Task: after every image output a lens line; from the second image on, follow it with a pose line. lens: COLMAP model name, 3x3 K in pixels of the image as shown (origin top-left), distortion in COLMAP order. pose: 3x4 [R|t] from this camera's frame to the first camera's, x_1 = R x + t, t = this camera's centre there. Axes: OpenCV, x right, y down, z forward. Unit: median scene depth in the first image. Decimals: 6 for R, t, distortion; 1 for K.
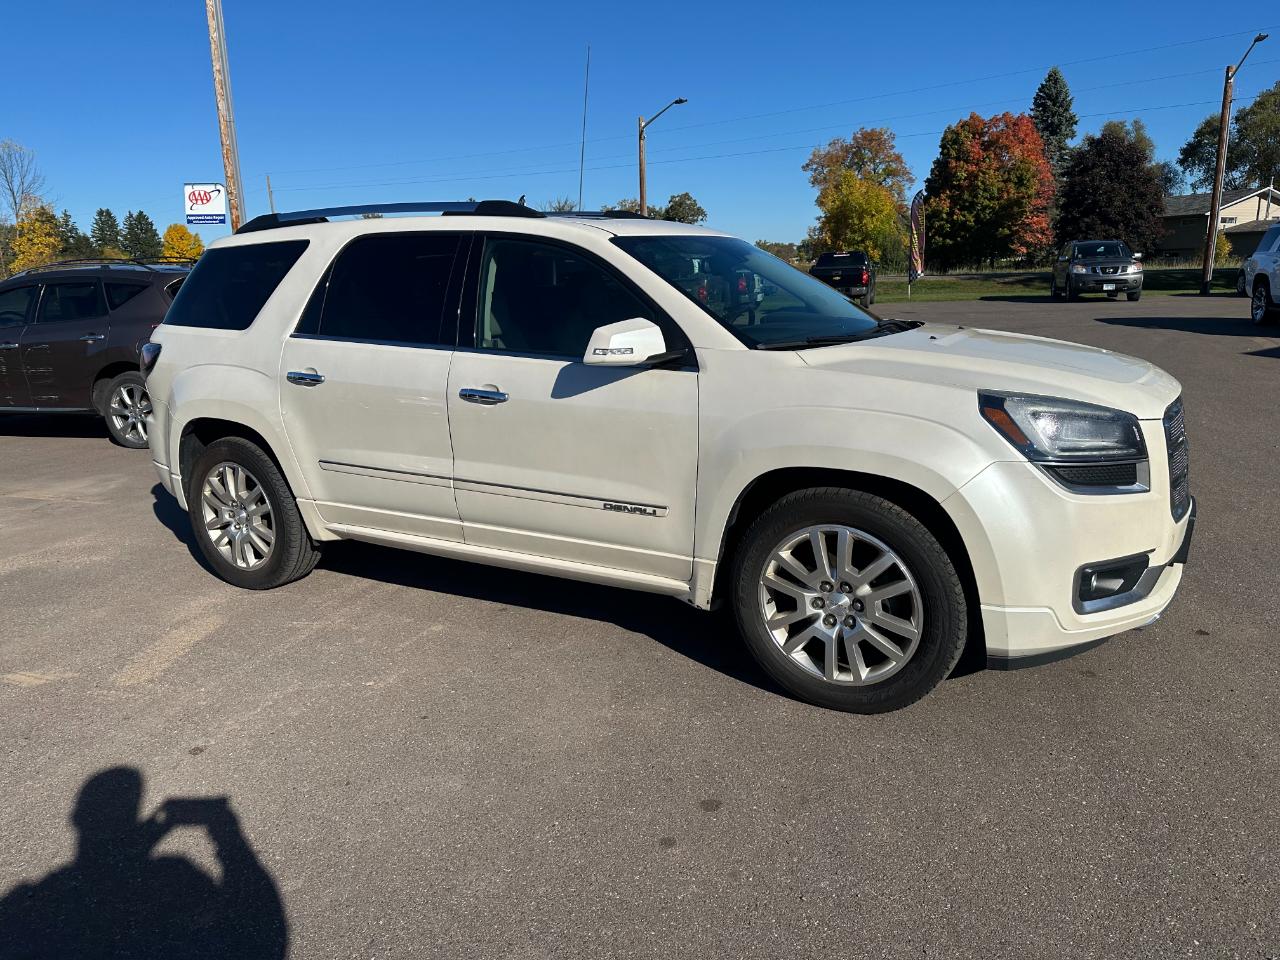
lens RADIAL K [[904.5, 0, 646.0], [0, 904.5, 472.4], [0, 0, 1]] dist [0.032784, -0.030907]
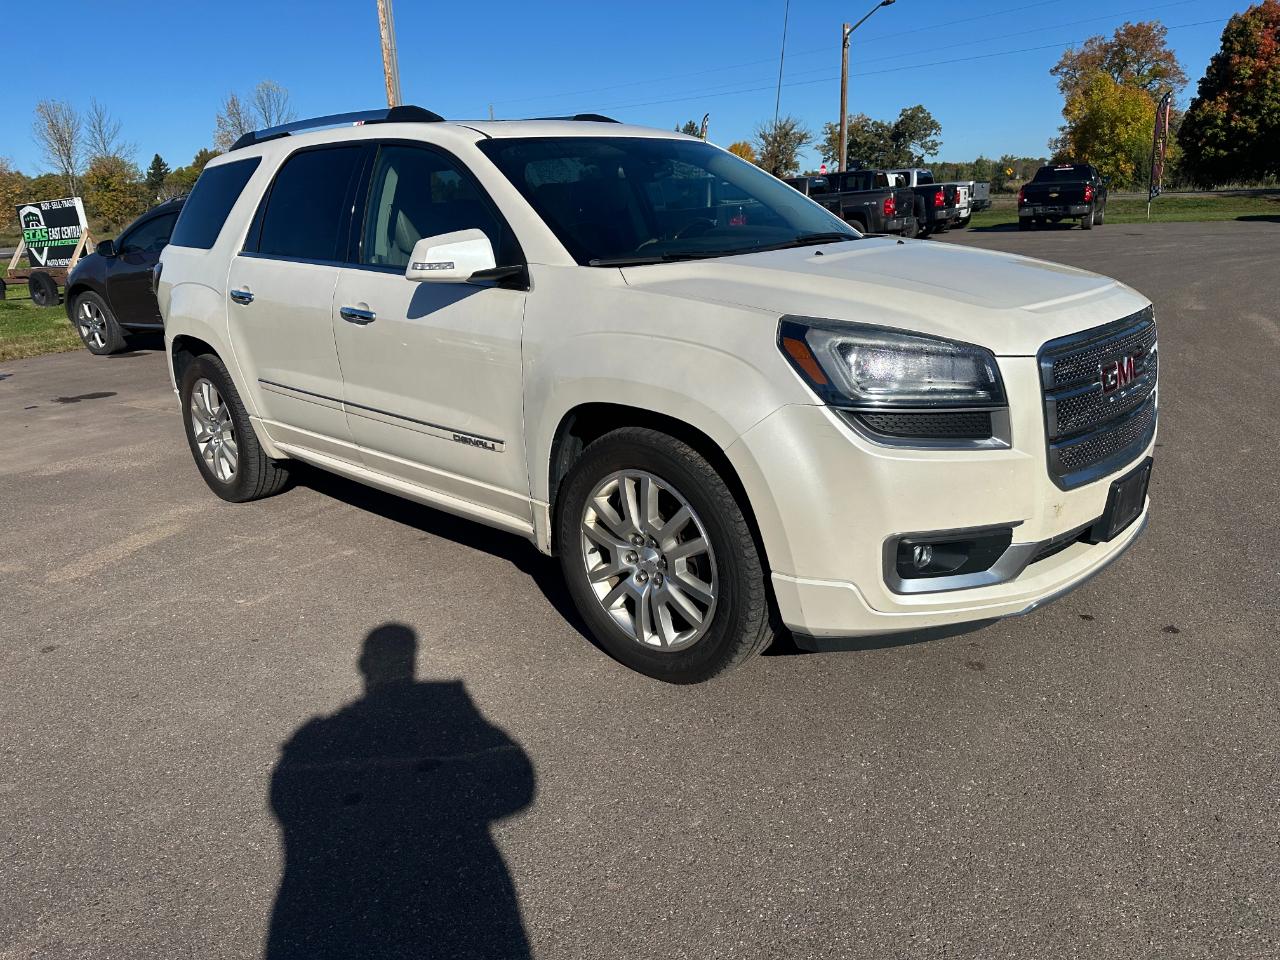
lens RADIAL K [[904.7, 0, 640.0], [0, 904.7, 480.0], [0, 0, 1]] dist [0.026712, -0.024932]
pose [[0.970900, 0.056954, -0.232614, 0.269751], [-0.037117, 0.995359, 0.088787, -0.006388], [0.236591, -0.077570, 0.968508, 0.102012]]
